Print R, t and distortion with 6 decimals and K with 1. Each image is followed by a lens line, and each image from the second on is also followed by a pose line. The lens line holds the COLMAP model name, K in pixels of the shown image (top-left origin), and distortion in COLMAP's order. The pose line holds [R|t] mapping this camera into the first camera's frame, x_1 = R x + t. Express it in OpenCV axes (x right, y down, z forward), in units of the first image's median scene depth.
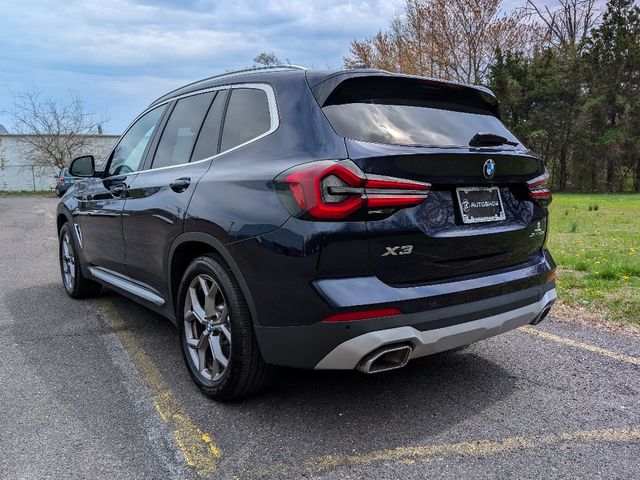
lens RADIAL K [[483.6, 0, 320.3], [0, 483.6, 240.8], [0, 0, 1]] dist [0.024047, -0.015215]
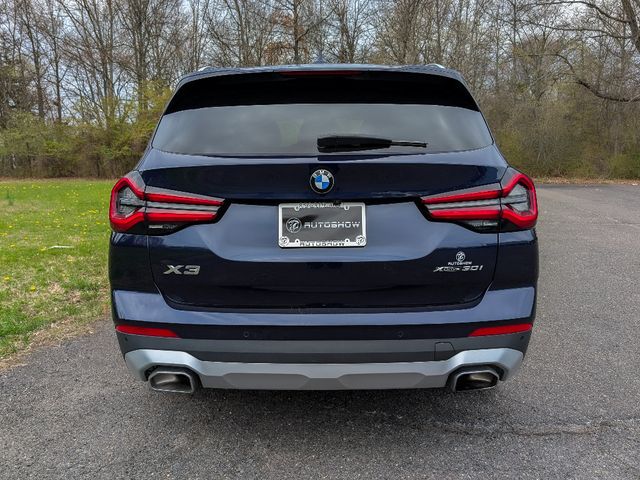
lens RADIAL K [[483.6, 0, 318.2], [0, 483.6, 241.4], [0, 0, 1]] dist [0.024047, -0.015215]
pose [[0.830599, 0.102917, -0.547278, 0.871338], [-0.073045, 0.994418, 0.076143, -0.122307], [0.552060, -0.023268, 0.833480, 0.365708]]
